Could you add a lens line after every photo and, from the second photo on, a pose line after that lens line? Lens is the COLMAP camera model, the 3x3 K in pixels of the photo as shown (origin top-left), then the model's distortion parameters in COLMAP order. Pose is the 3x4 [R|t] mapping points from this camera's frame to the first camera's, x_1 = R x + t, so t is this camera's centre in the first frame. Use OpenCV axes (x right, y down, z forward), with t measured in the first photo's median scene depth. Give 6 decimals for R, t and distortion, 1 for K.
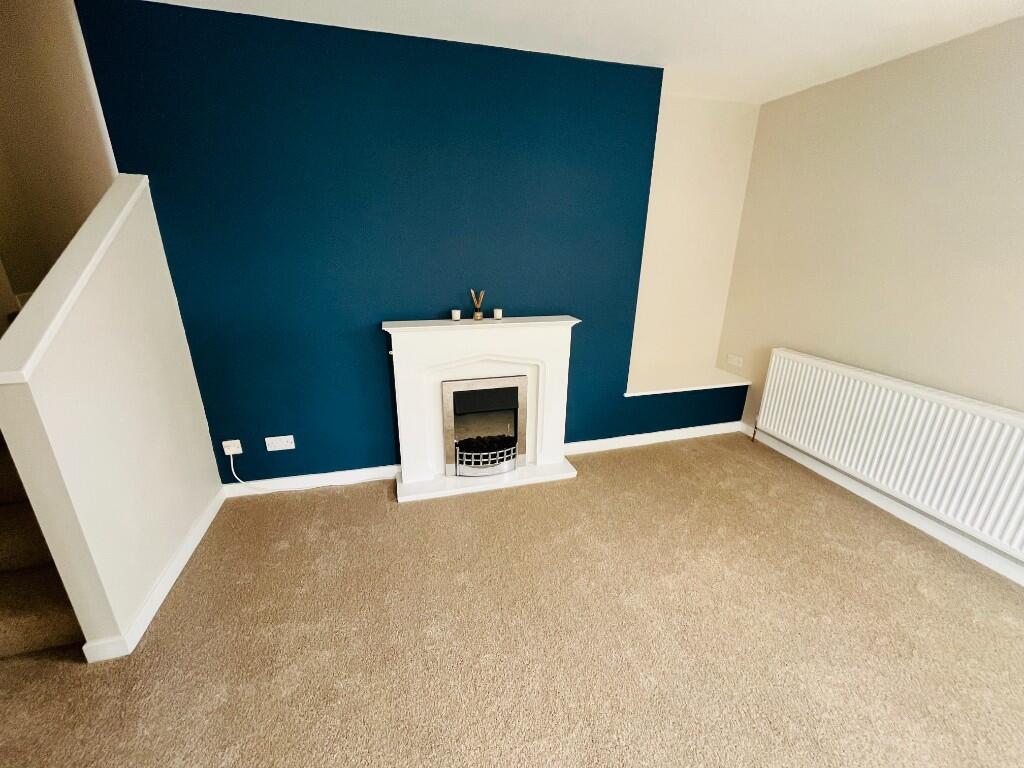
lens RADIAL K [[420.8, 0, 510.9], [0, 420.8, 387.6], [0, 0, 1]] dist [-0.017844, -0.000034]
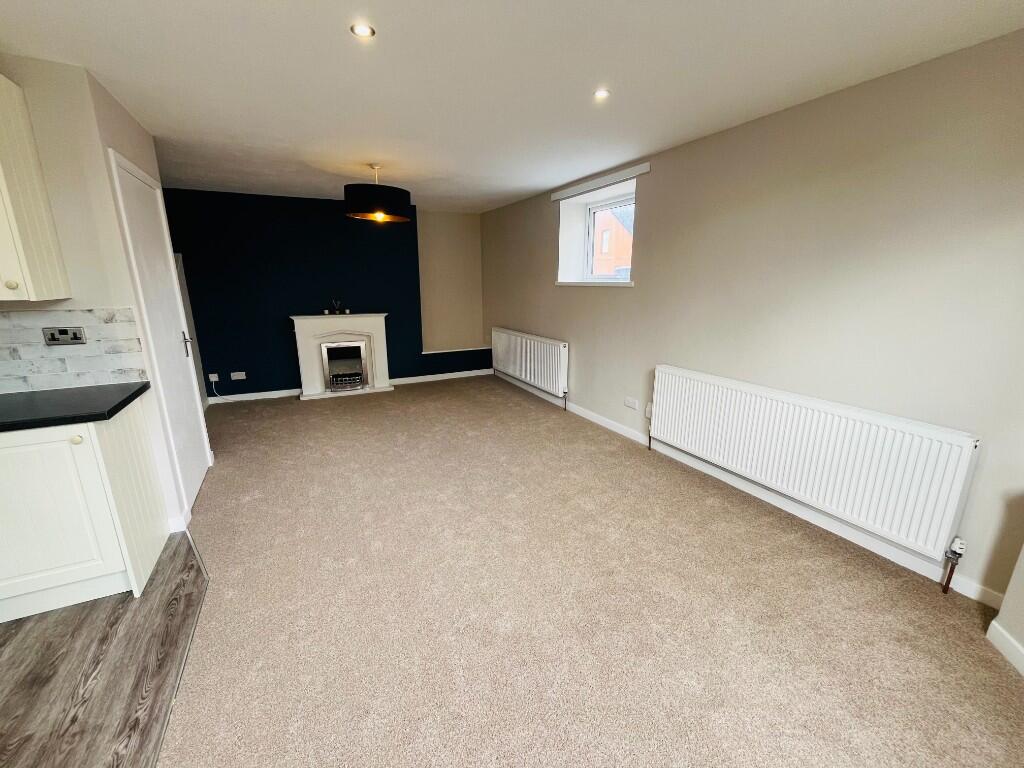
lens RADIAL K [[420.8, 0, 512.8], [0, 420.8, 383.4], [0, 0, 1]] dist [-0.017844, -0.000034]
pose [[0.975681, -0.059561, 0.210949, 0.307808], [0.076080, 0.994566, -0.071070, 0.389658], [-0.205570, 0.085390, 0.974910, -1.189432]]
